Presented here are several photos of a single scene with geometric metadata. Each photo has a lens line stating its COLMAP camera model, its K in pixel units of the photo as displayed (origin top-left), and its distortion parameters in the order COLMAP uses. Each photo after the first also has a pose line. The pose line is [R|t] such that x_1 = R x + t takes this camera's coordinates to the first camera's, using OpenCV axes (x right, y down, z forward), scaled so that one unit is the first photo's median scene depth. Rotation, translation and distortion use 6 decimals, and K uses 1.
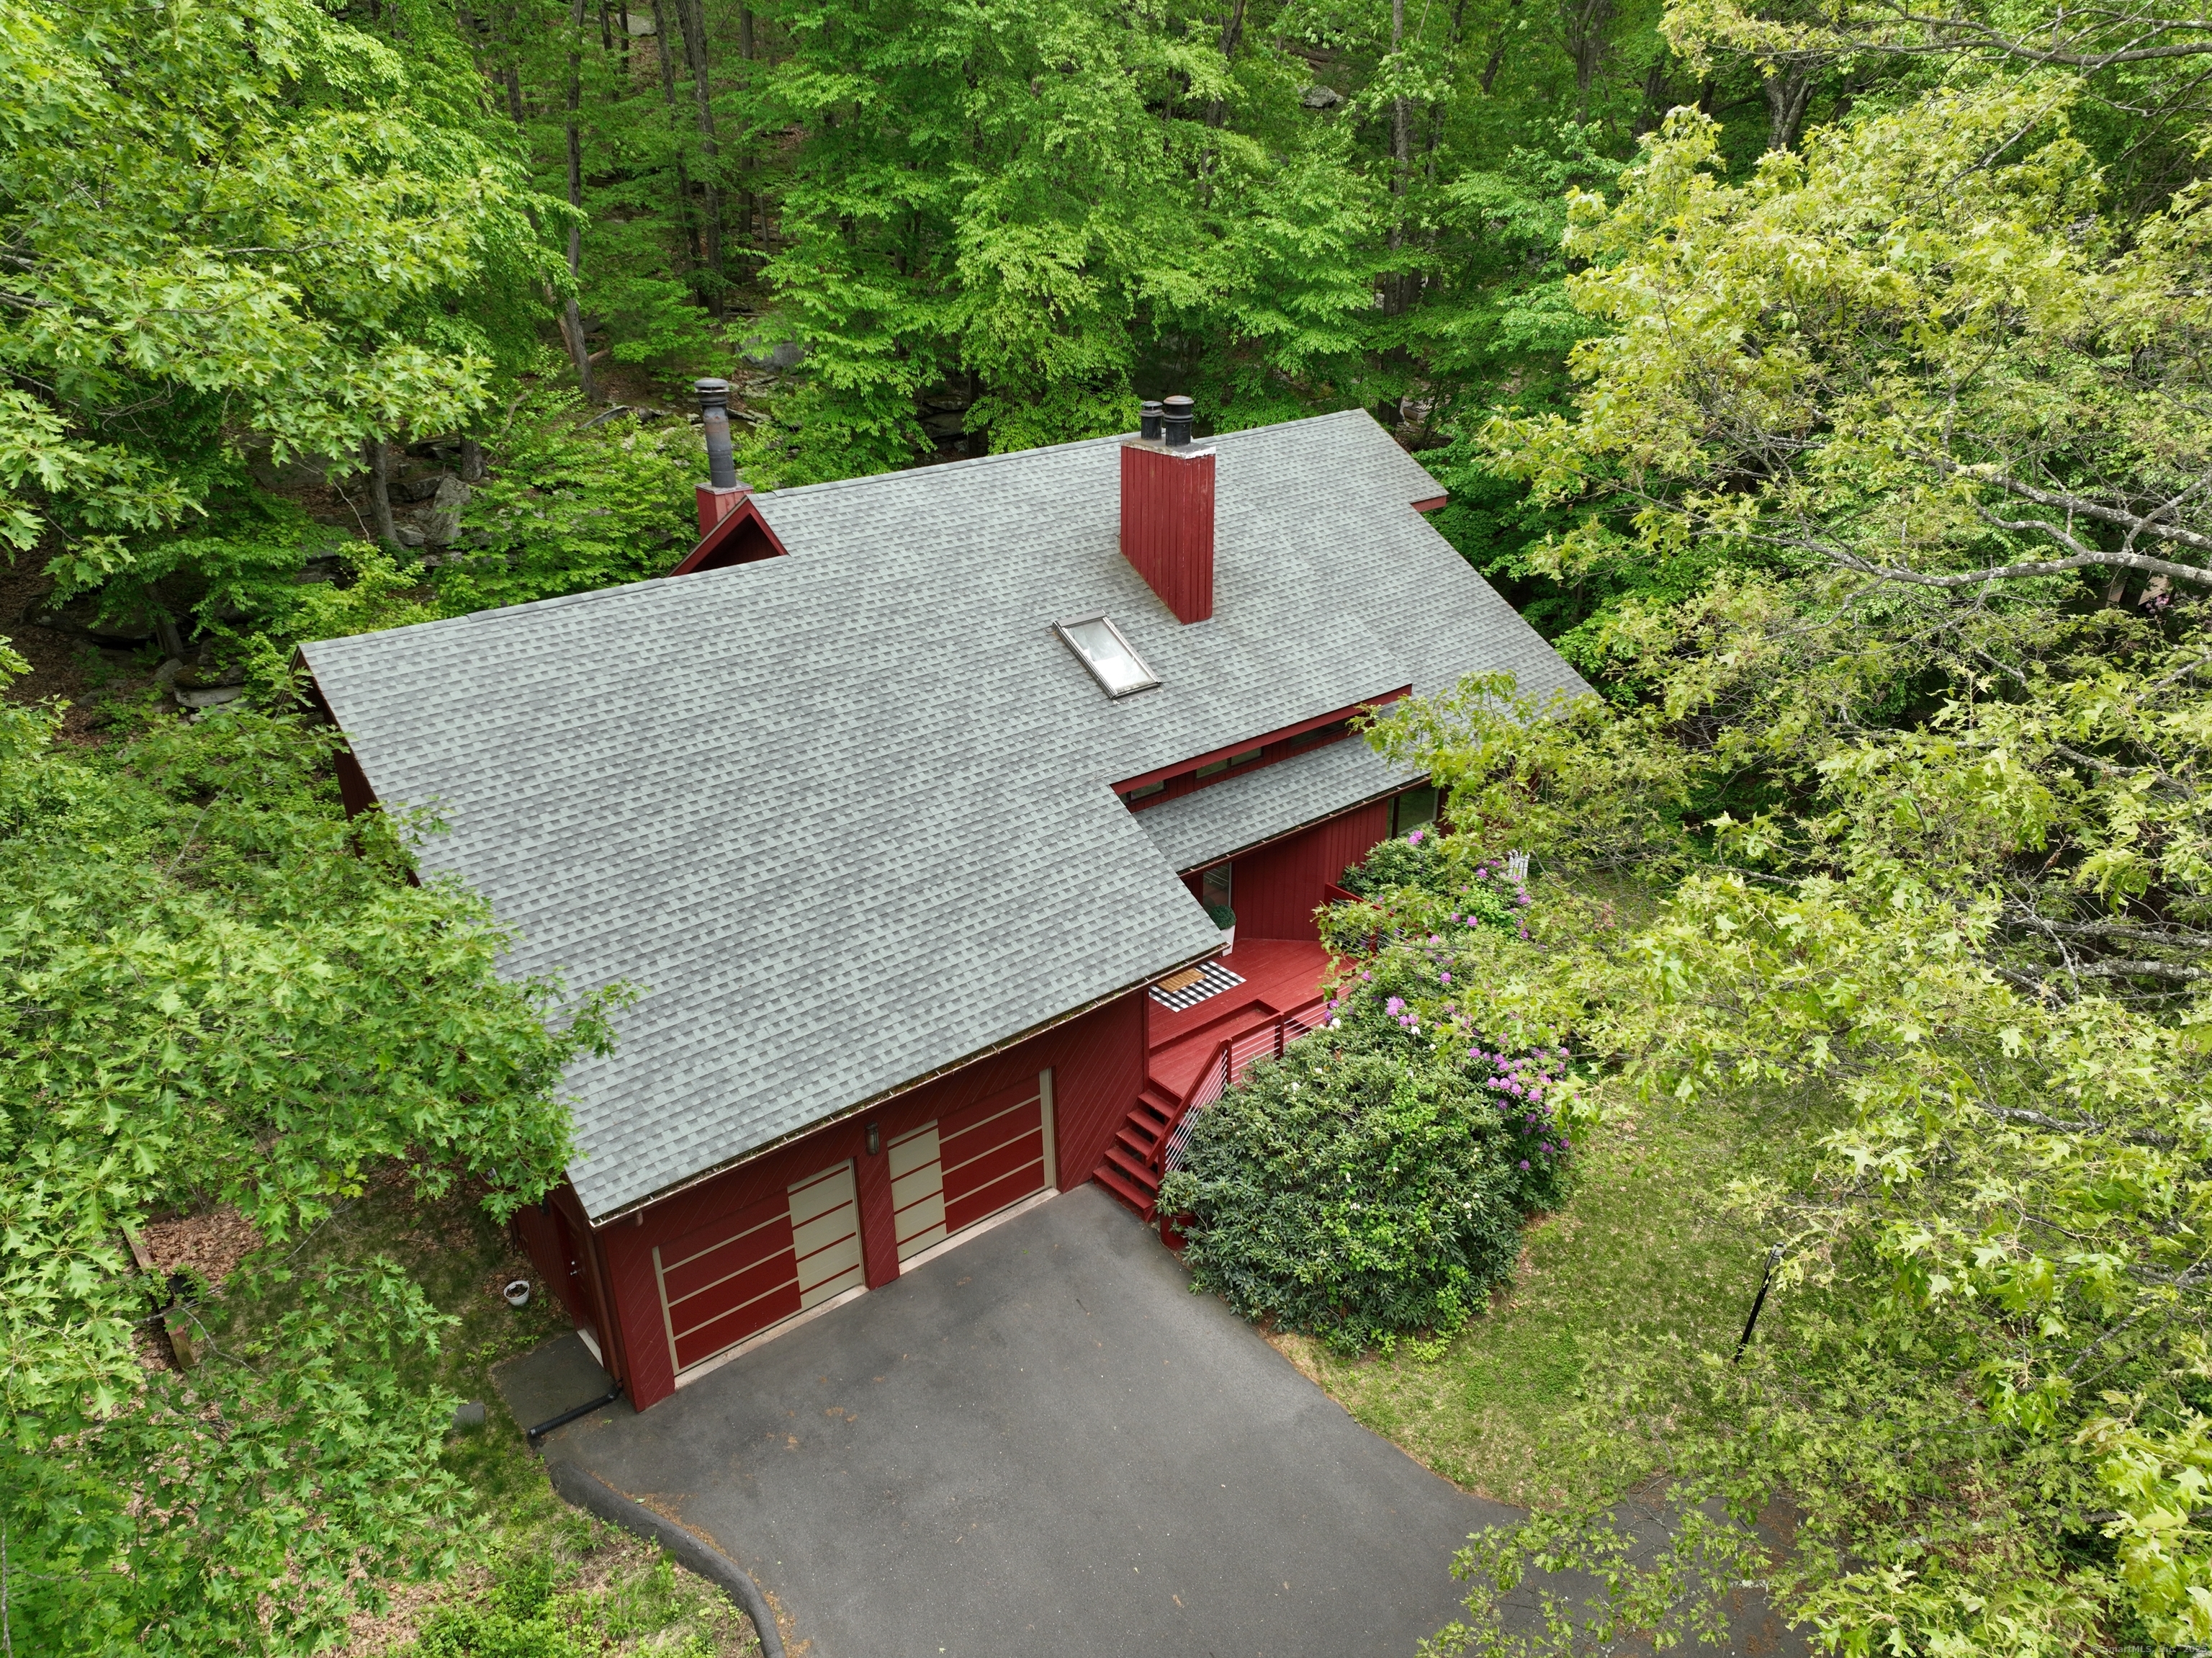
lens RADIAL K [[1547.4, 0, 1107.6], [0, 1547.4, 825.7], [0, 0, 1]] dist [-0.002049, 0.012231]
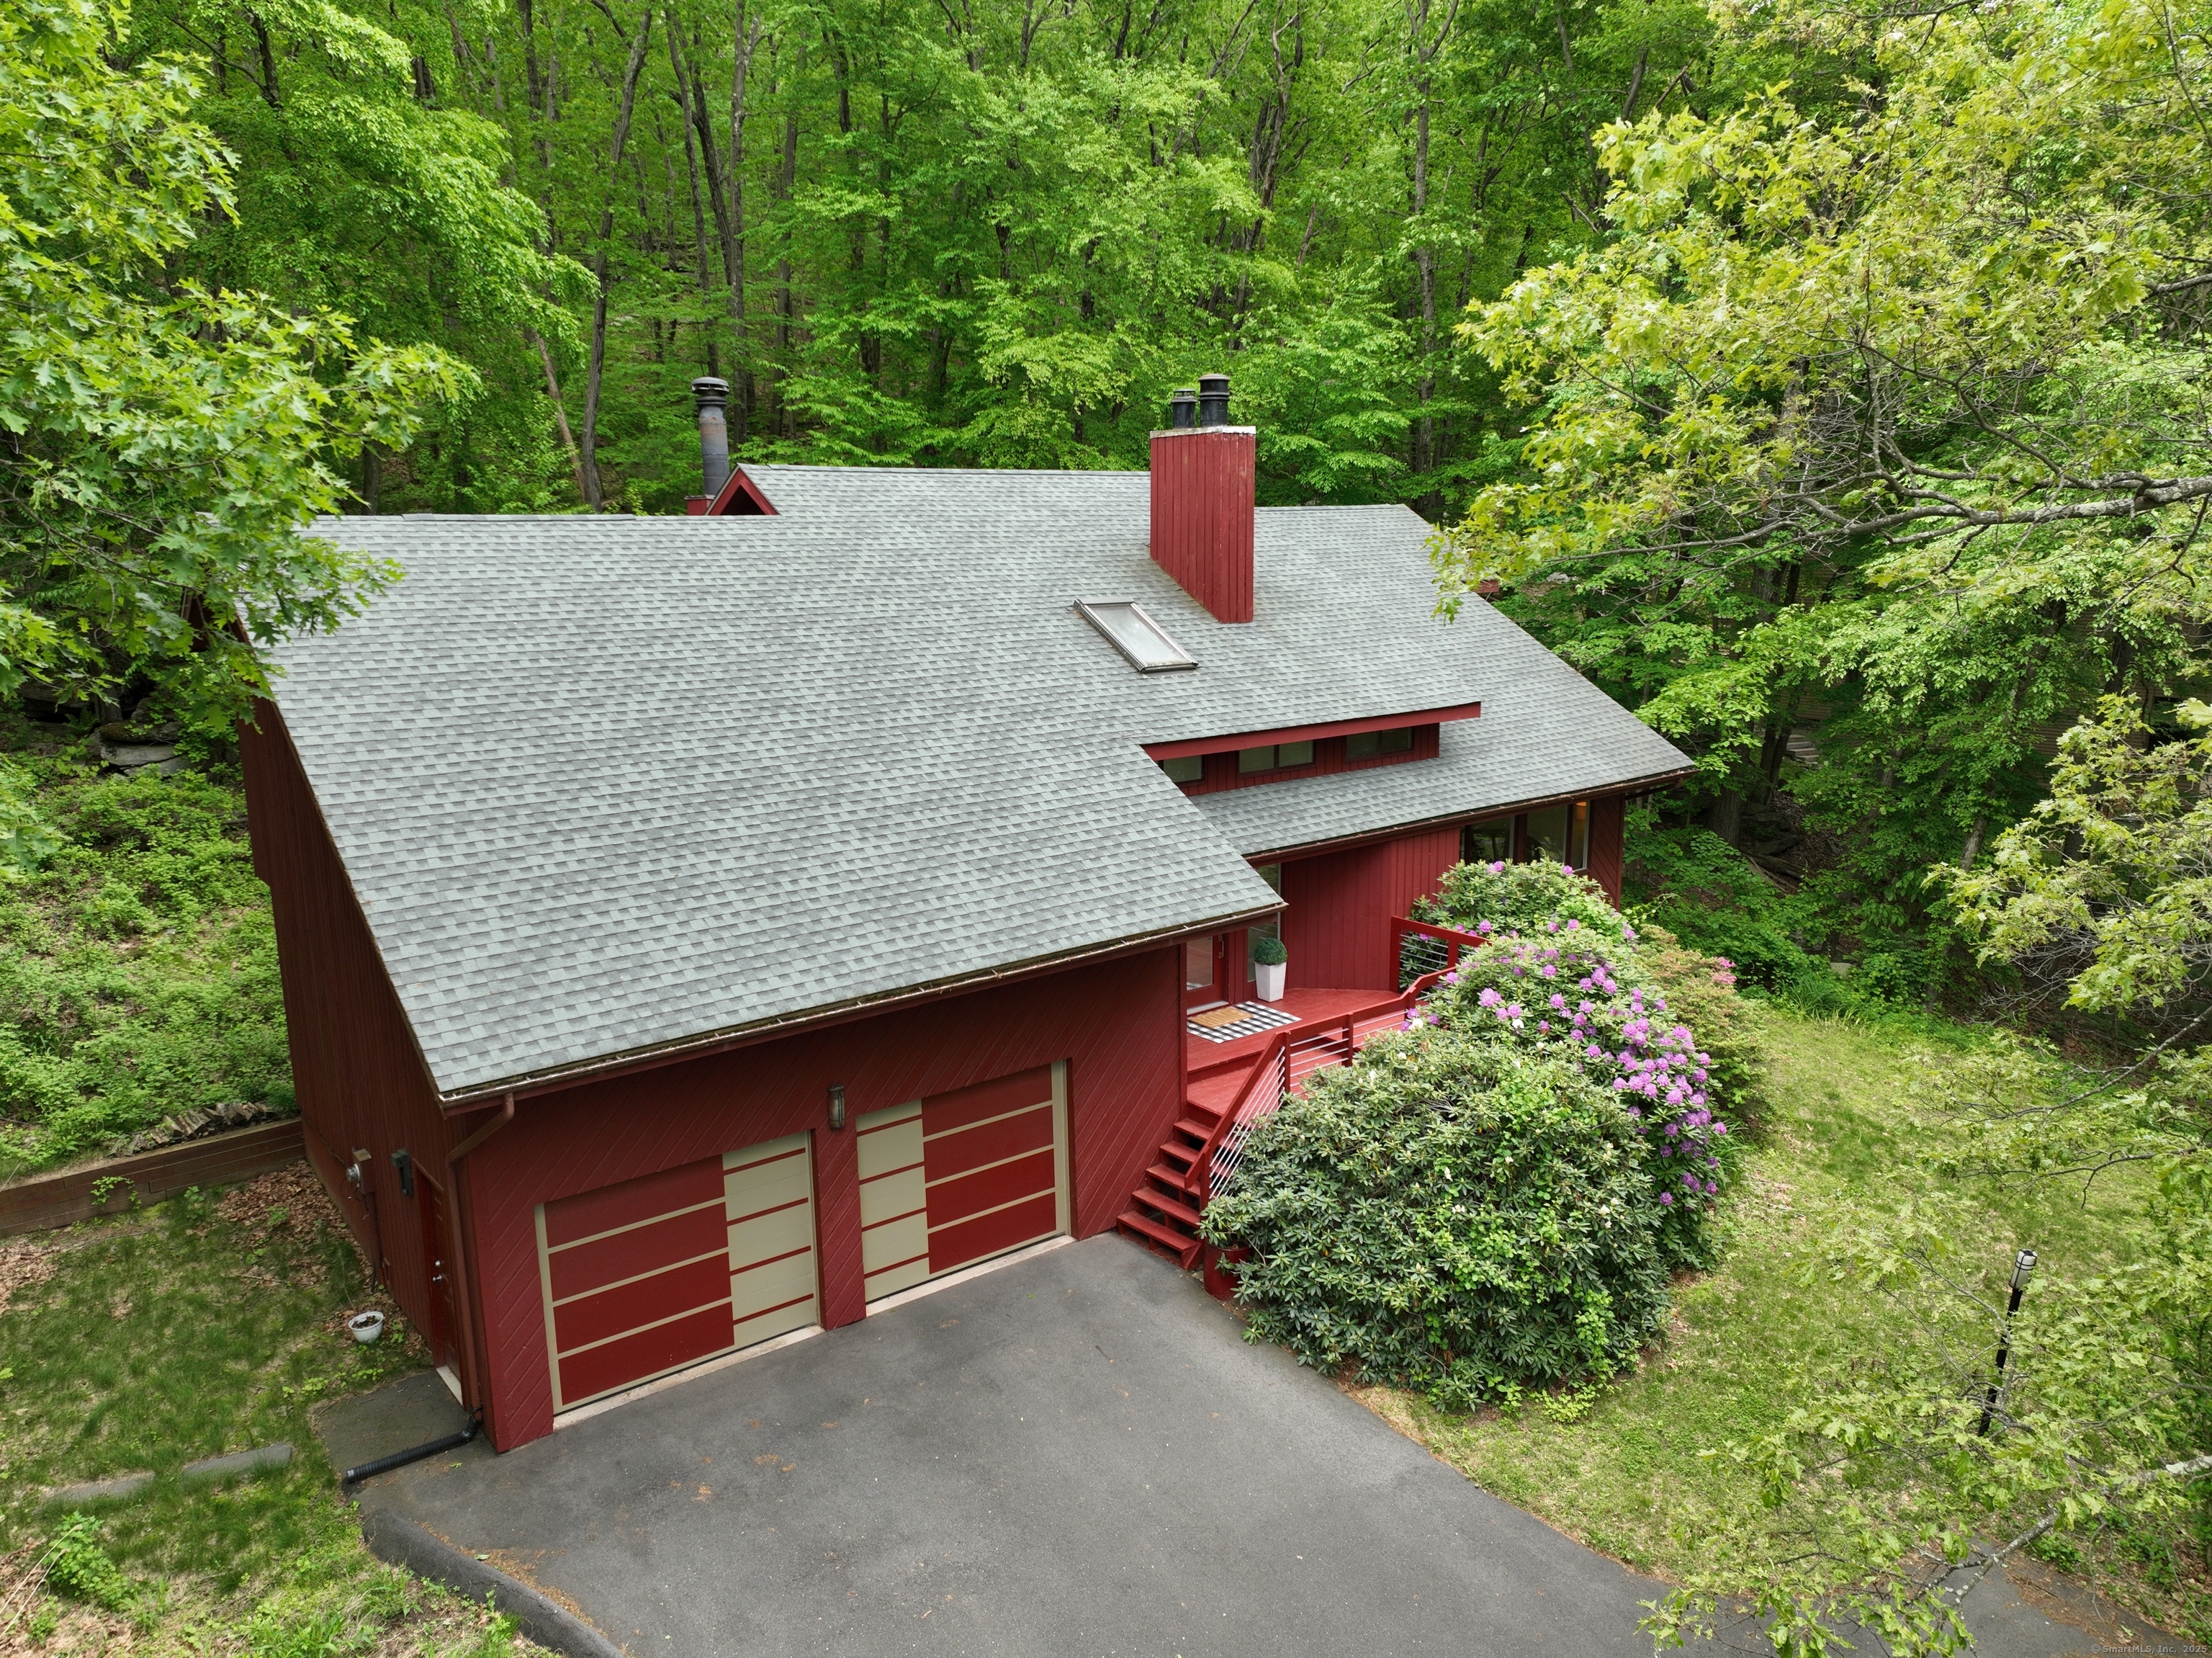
lens RADIAL K [[1547.4, 0, 1107.3], [0, 1547.4, 830.7], [0, 0, 1]] dist [-0.002049, 0.012231]
pose [[0.999900, 0.002954, -0.013846, -0.004731], [-0.006055, 0.973265, -0.229606, 0.238216], [0.012798, 0.229667, 0.973185, 0.203400]]
